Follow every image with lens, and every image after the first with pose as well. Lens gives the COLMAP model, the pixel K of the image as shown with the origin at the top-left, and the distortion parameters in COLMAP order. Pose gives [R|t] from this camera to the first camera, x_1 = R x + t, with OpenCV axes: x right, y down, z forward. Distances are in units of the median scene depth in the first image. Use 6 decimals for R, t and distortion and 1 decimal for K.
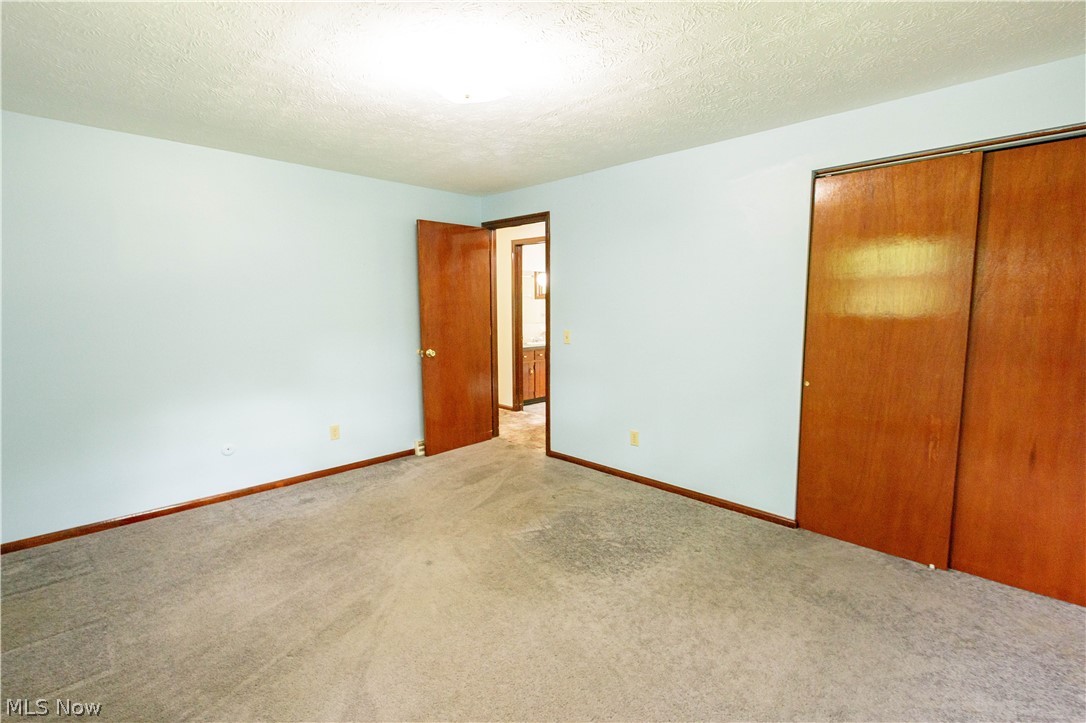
lens RADIAL K [[506.2, 0, 540.5], [0, 506.2, 357.3], [0, 0, 1]] dist [0.000314, -0.000418]
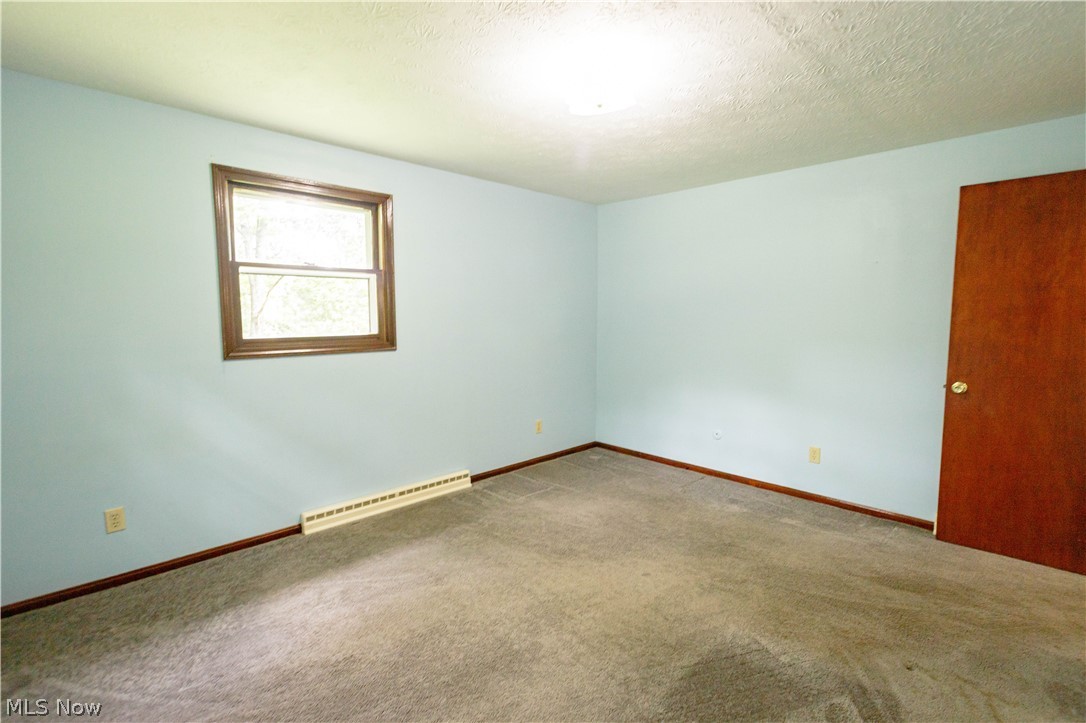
lens RADIAL K [[506.2, 0, 540.5], [0, 506.2, 357.3], [0, 0, 1]] dist [0.000314, -0.000418]
pose [[-0.013475, 0.093375, -0.995540, 0.518063], [-0.115258, 0.988849, 0.094307, -0.055530], [0.993244, 0.116014, -0.002563, 0.543833]]
